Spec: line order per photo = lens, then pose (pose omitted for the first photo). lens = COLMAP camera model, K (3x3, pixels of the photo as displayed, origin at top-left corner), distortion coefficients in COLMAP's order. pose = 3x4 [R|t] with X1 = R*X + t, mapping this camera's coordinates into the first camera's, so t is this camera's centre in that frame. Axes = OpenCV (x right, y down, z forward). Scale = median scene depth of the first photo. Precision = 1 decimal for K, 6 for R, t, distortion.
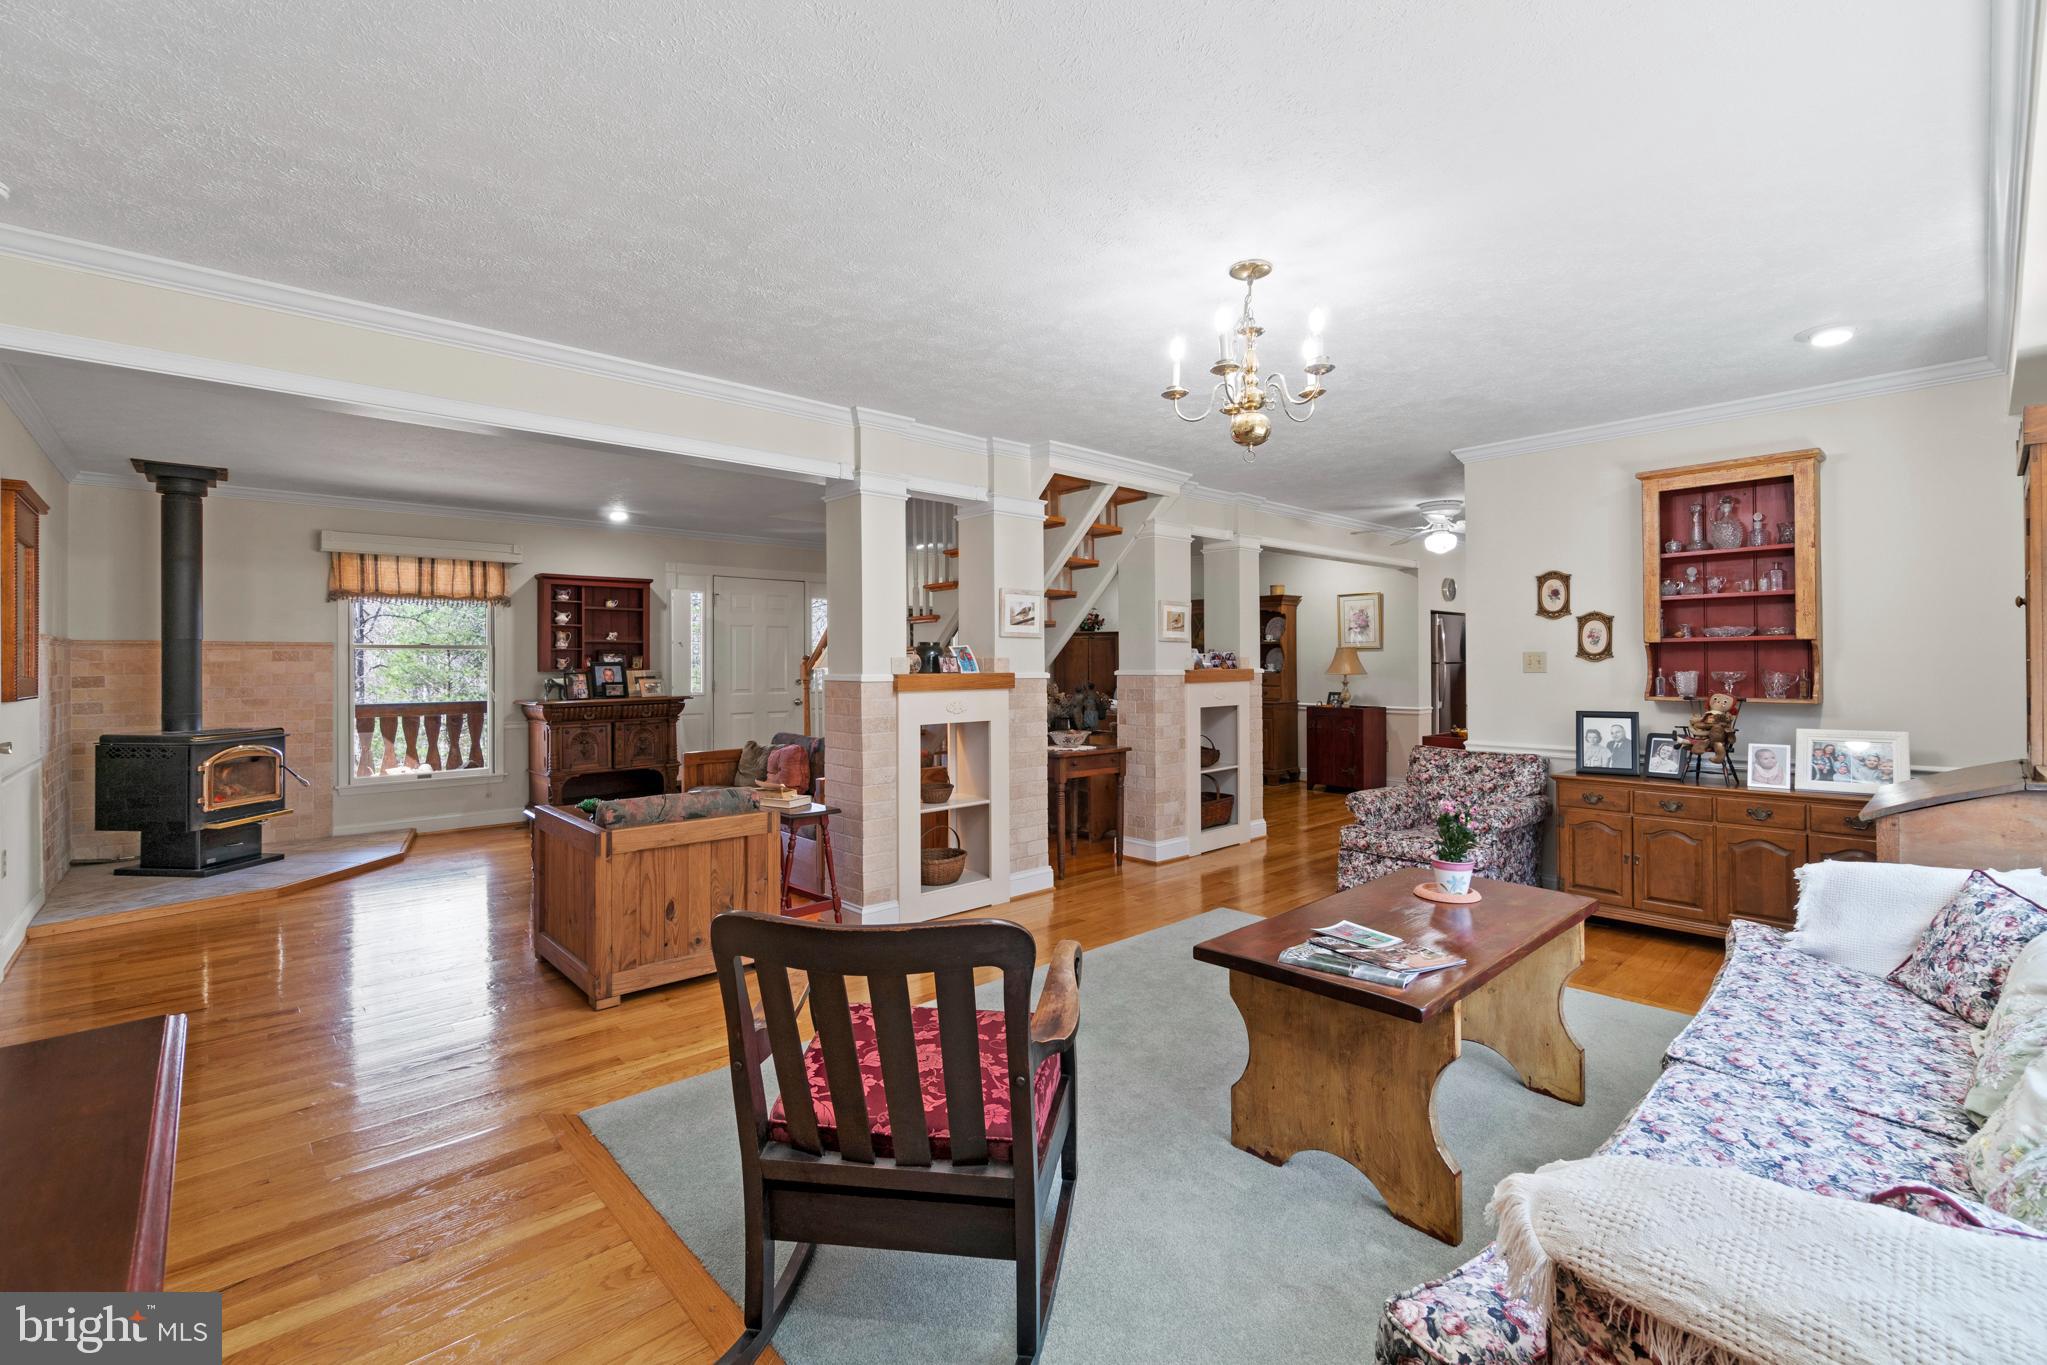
lens RADIAL K [[893.0, 0, 1020.6], [0, 893.0, 649.0], [0, 0, 1]] dist [-0.000684, 0.000898]
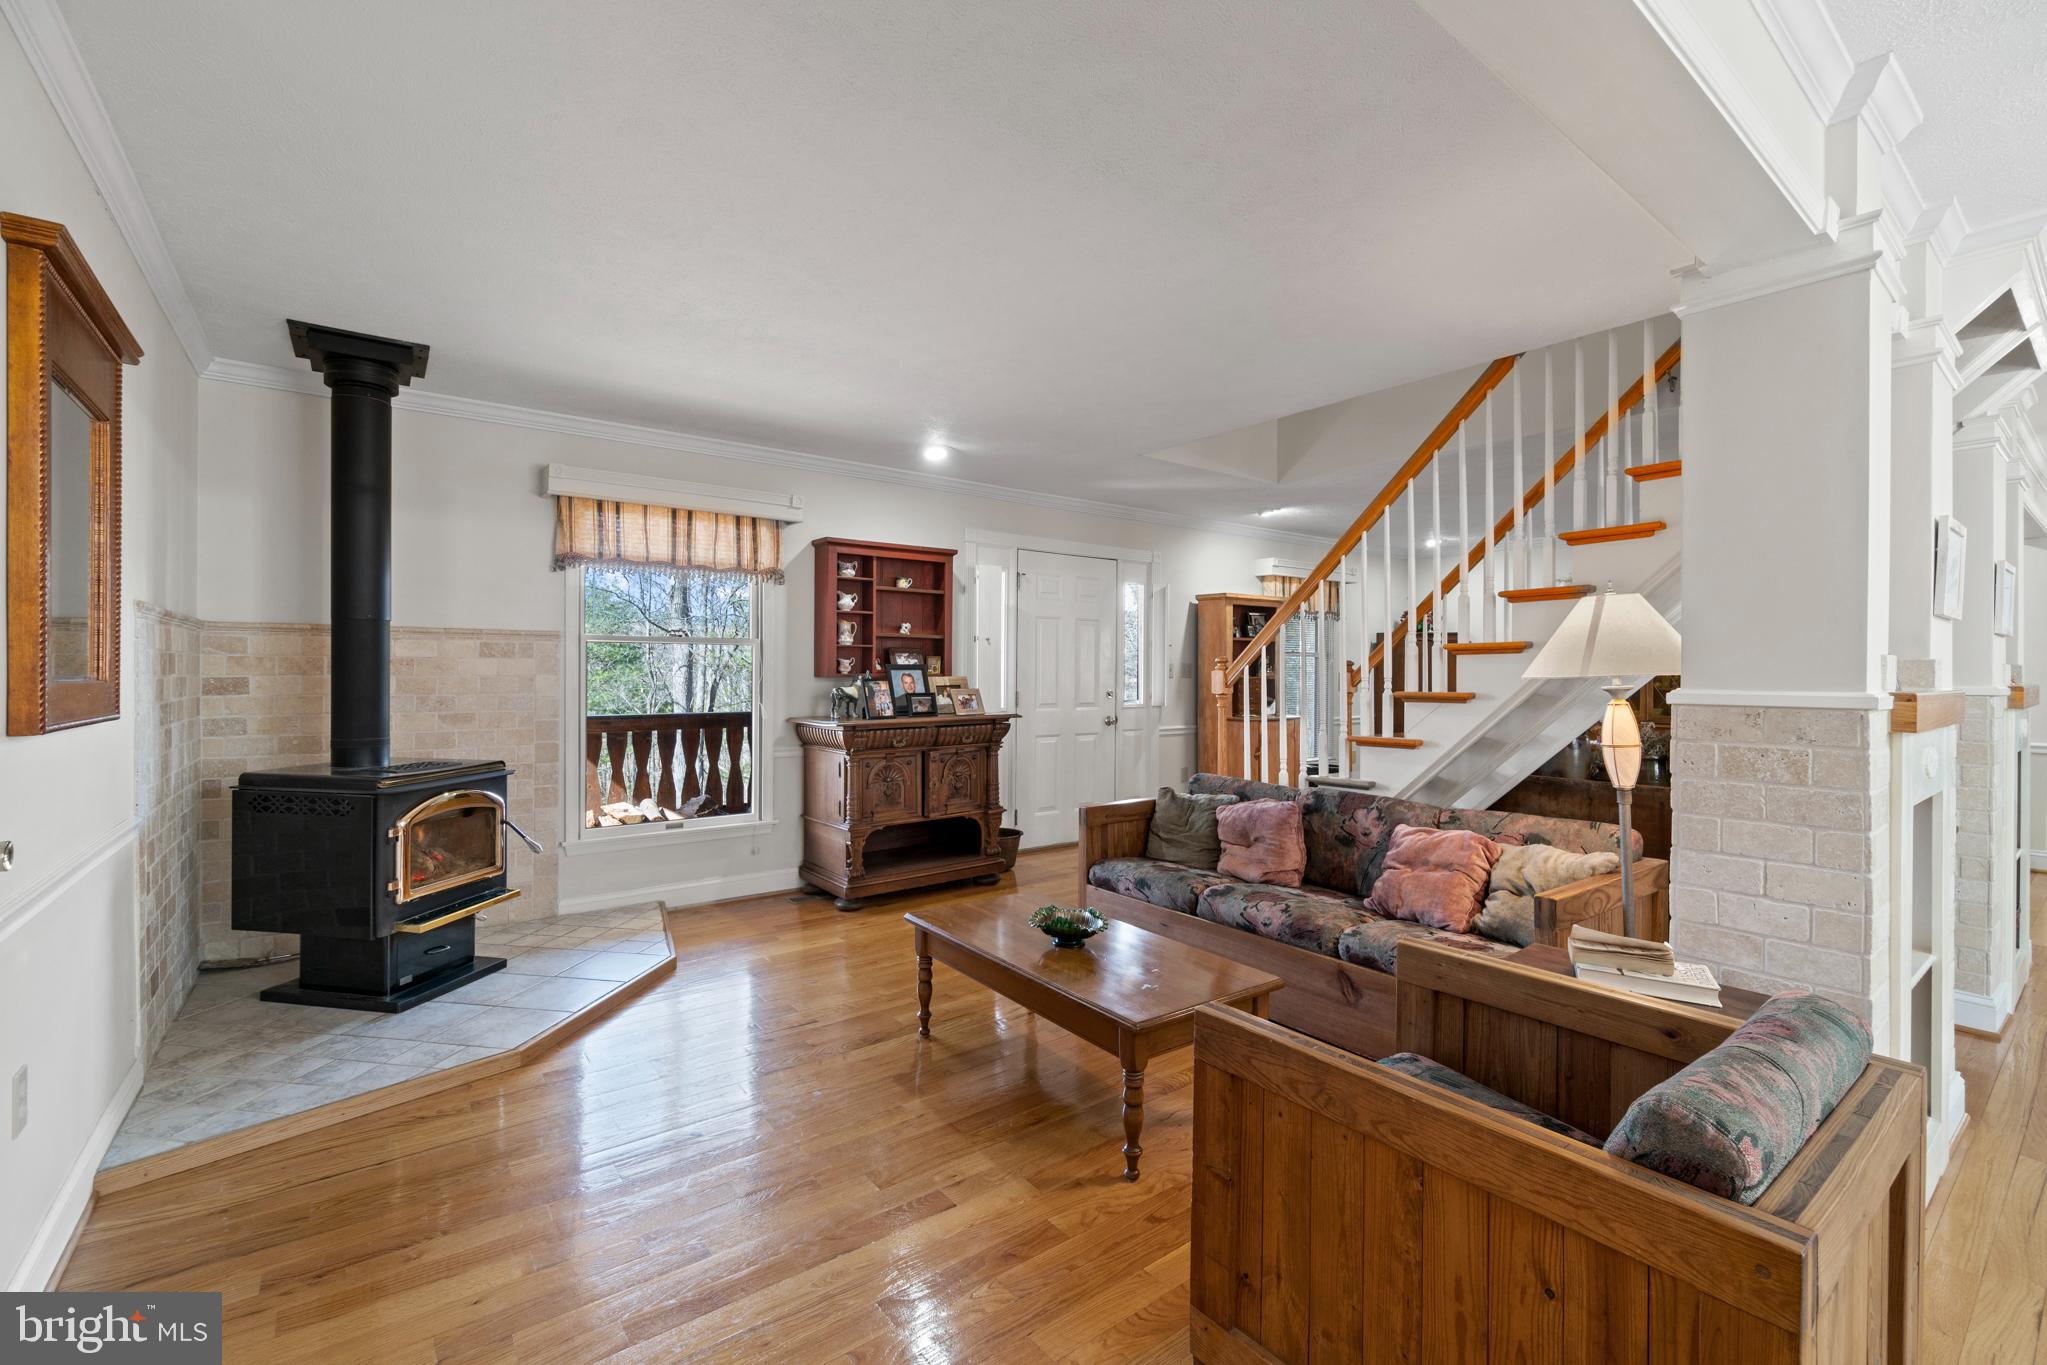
lens RADIAL K [[881.6, 0, 1023.9], [0, 881.6, 664.5], [0, 0, 1]] dist [-0.004451, 0.000733]
pose [[0.996032, 0.008484, -0.088587, -0.356353], [-0.007906, 0.999945, 0.006873, 0.010635], [0.088641, -0.006145, 0.996045, 0.360911]]
